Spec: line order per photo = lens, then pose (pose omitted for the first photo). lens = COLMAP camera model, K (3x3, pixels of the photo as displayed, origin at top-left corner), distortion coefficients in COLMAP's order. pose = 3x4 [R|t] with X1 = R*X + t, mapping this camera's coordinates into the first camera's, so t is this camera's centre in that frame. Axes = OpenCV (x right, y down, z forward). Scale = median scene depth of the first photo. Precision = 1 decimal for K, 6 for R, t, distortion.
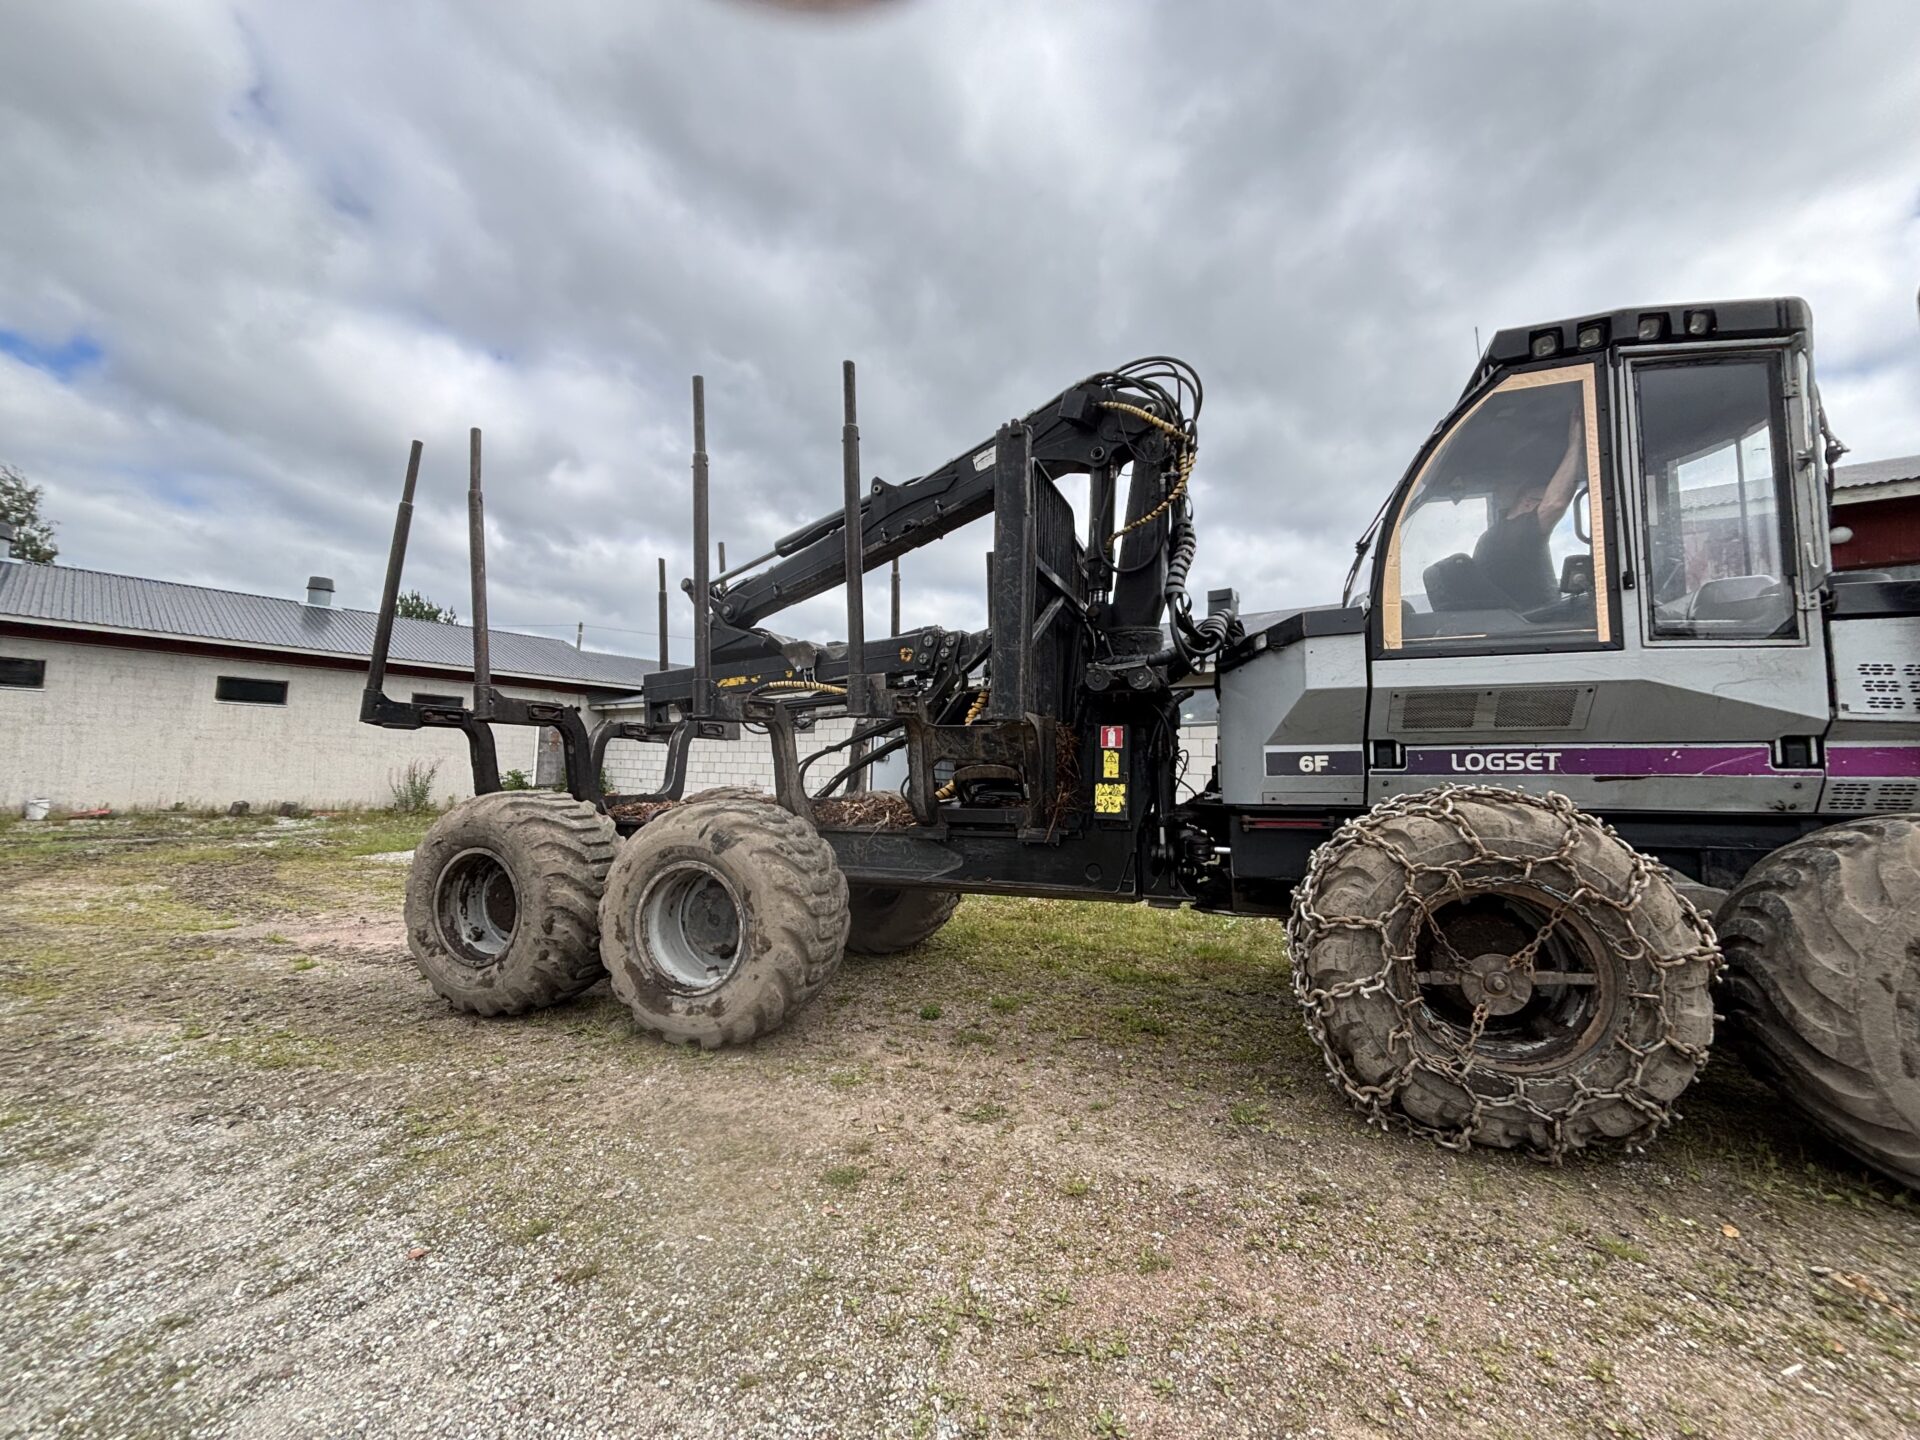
lens RADIAL K [[773.3, 0, 965.6], [0, 773.3, 705.7], [0, 0, 1]] dist [0.002144, -0.000607]
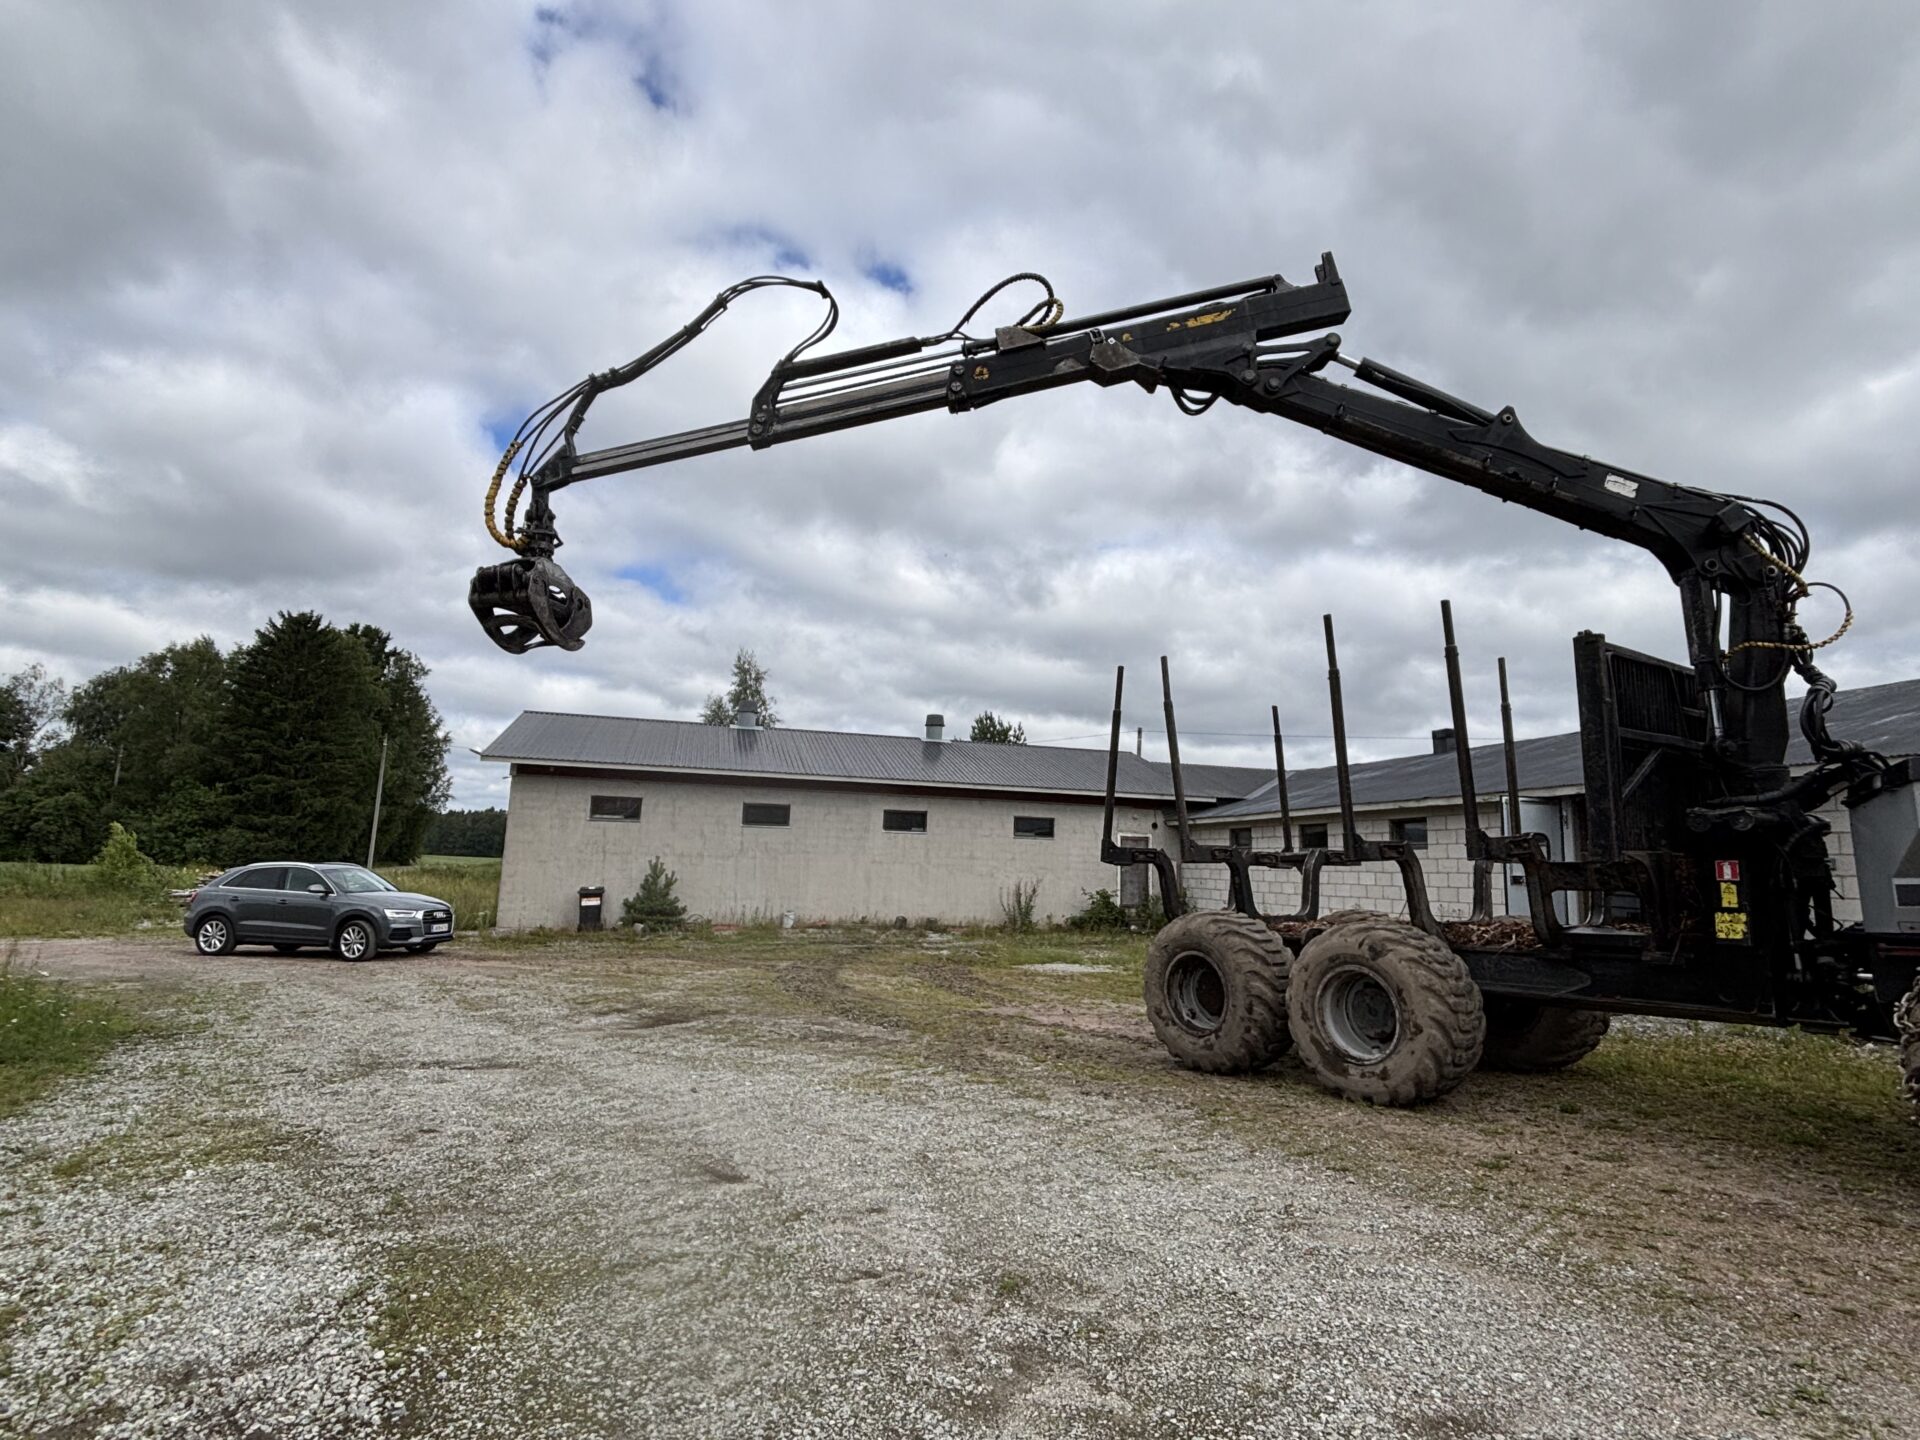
lens RADIAL K [[1012.2, 0, 958.8], [0, 1012.2, 720.6], [0, 0, 1]] dist [0.001453, -0.002115]
pose [[0.817455, -0.093451, -0.568362, 0.139246], [0.048218, 0.994390, -0.094150, -0.097412], [0.573971, 0.049558, 0.817374, -0.913119]]
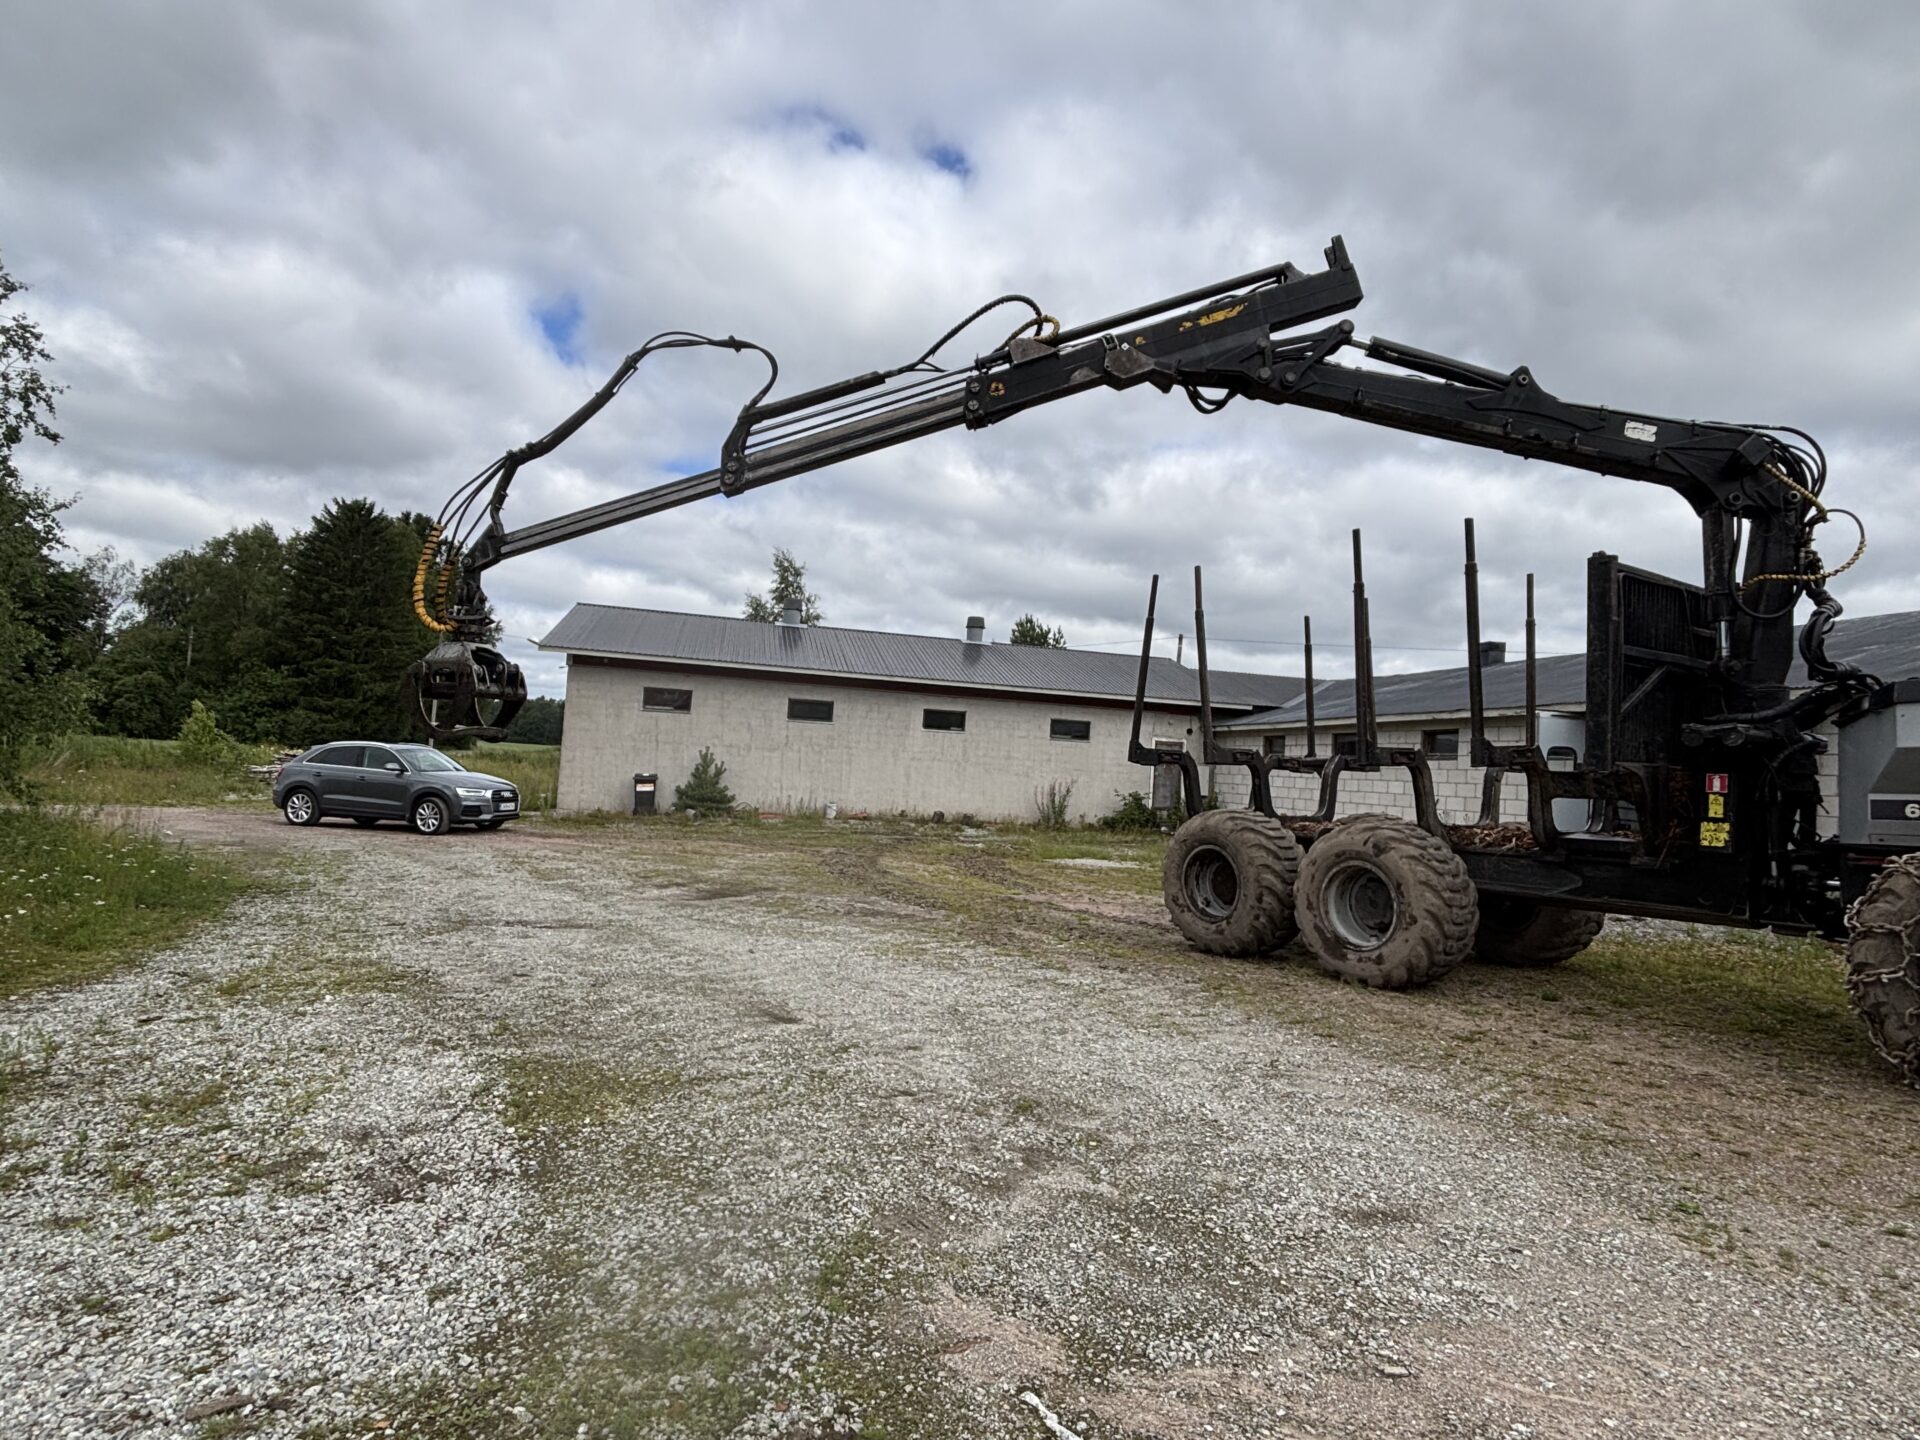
lens RADIAL K [[1012.2, 0, 955.8], [0, 1012.2, 729.9], [0, 0, 1]] dist [0.001453, -0.002115]
pose [[0.793393, -0.009852, -0.608630, 0.220348], [0.020898, 0.999720, 0.011059, -0.088823], [0.608350, -0.021493, 0.793377, -1.016972]]
